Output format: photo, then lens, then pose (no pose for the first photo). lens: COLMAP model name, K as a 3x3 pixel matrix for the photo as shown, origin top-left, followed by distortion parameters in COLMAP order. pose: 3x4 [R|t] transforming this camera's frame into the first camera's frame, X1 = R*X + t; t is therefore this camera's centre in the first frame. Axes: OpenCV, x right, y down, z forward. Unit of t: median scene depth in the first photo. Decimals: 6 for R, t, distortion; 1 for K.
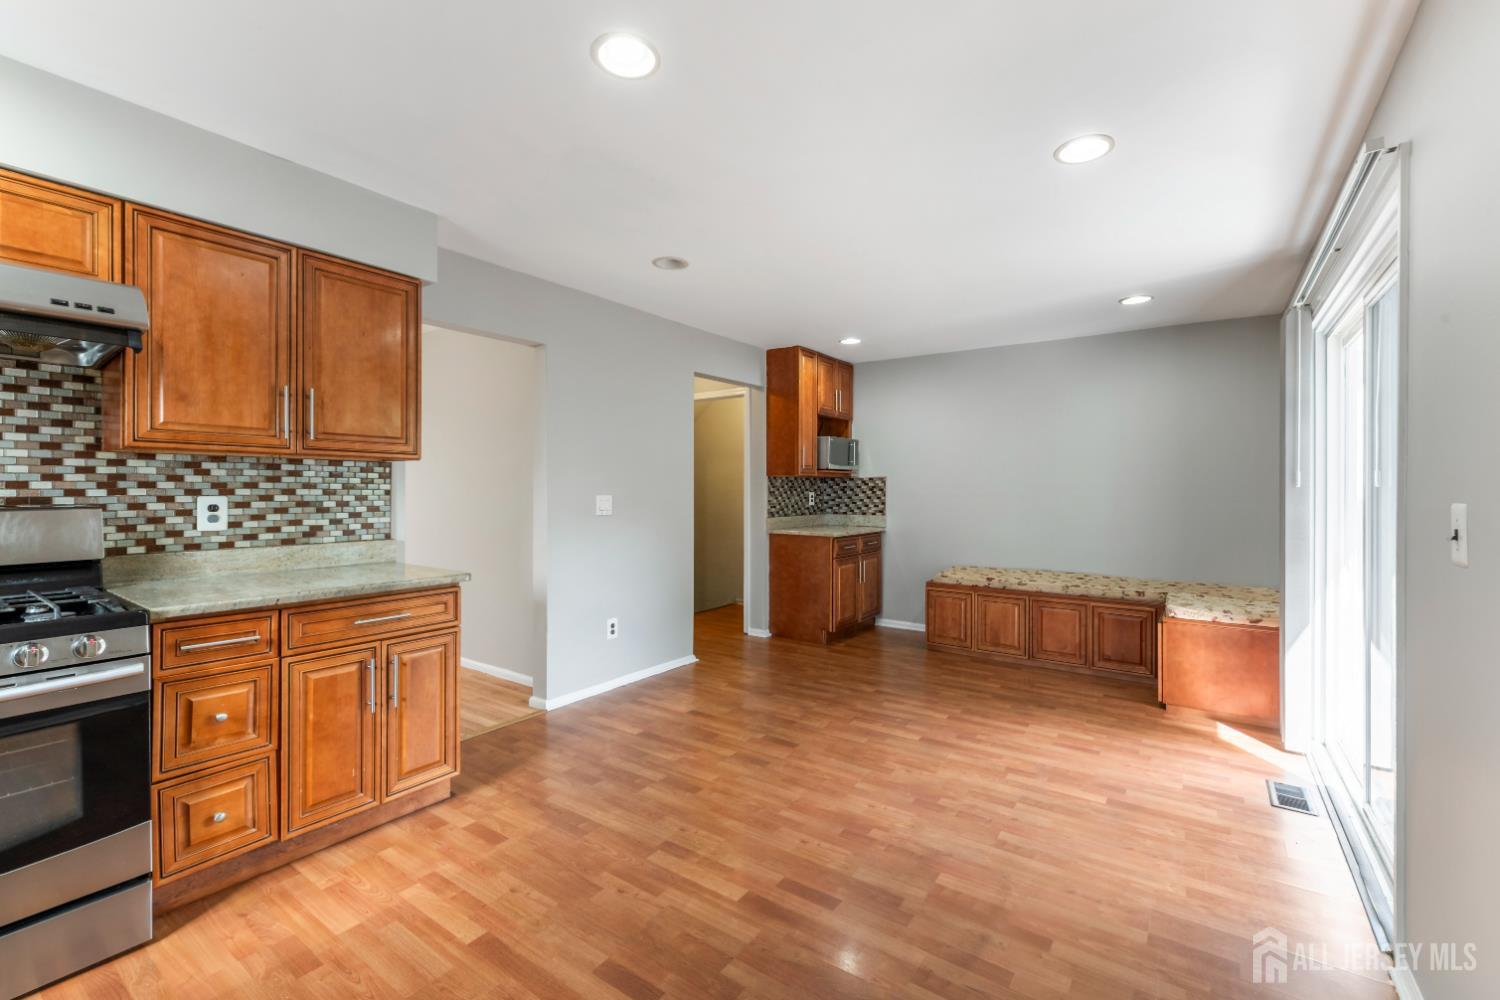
lens RADIAL K [[632.4, 0, 753.6], [0, 632.4, 491.6], [0, 0, 1]] dist [-0.001169, -0.000633]
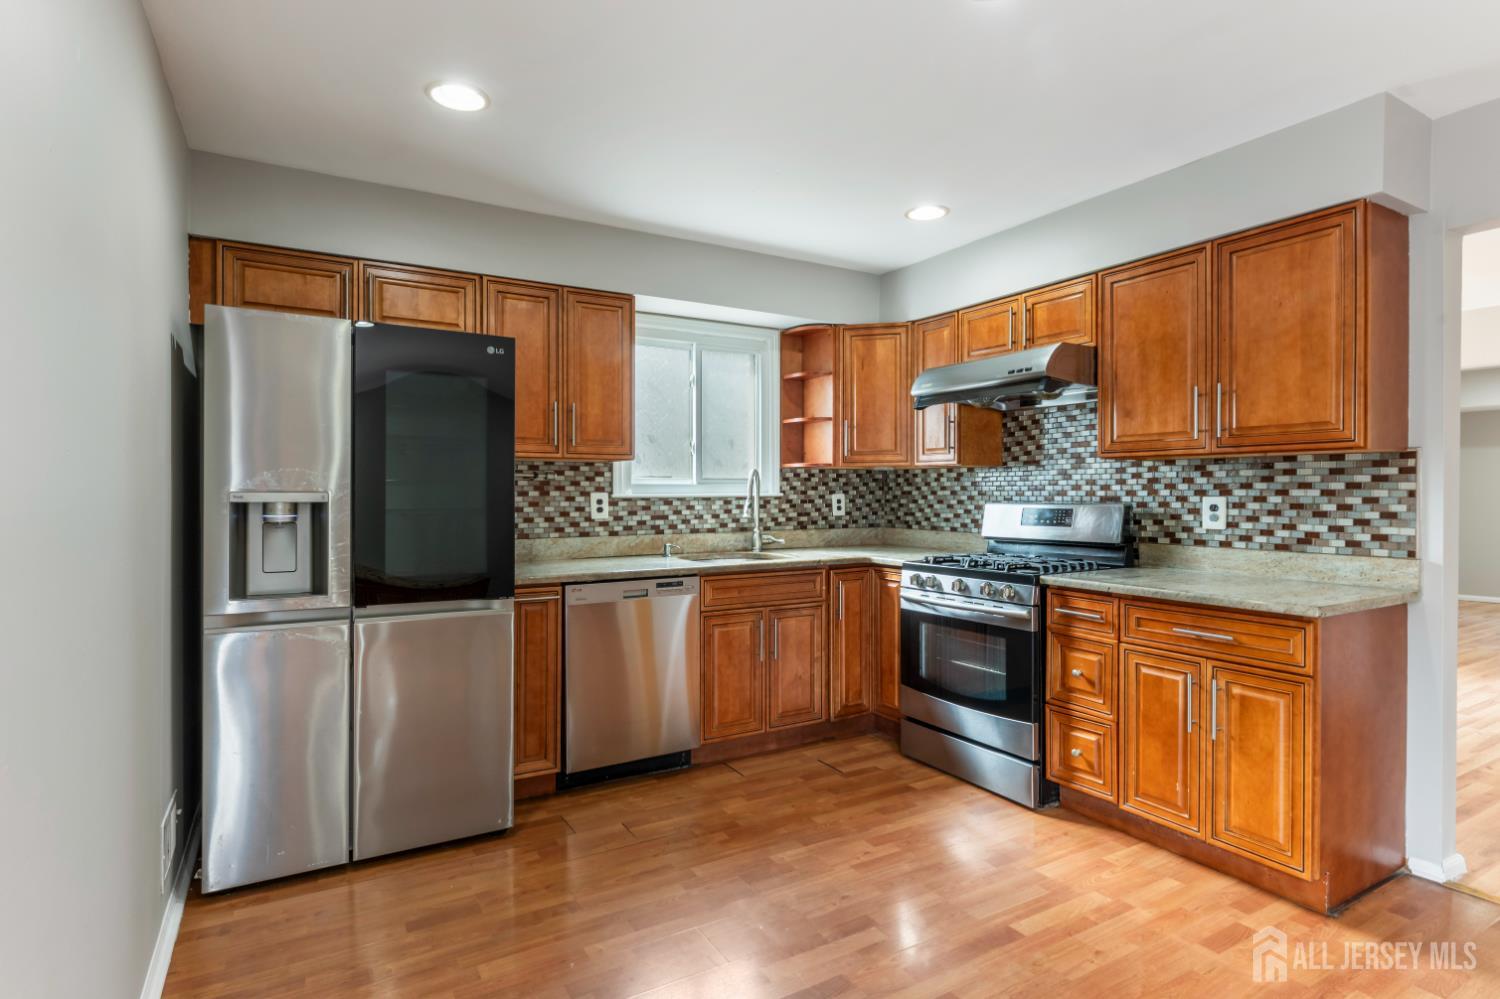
lens RADIAL K [[768.3, 0, 750.0], [0, 768.3, 499.5], [0, 0, 1]] dist [0.000582, 0.000128]
pose [[-0.412184, 0.008156, -0.911064, 0.693786], [-0.000271, 0.999959, 0.009075, 0.000706], [0.911101, 0.003987, -0.412165, 0.897050]]
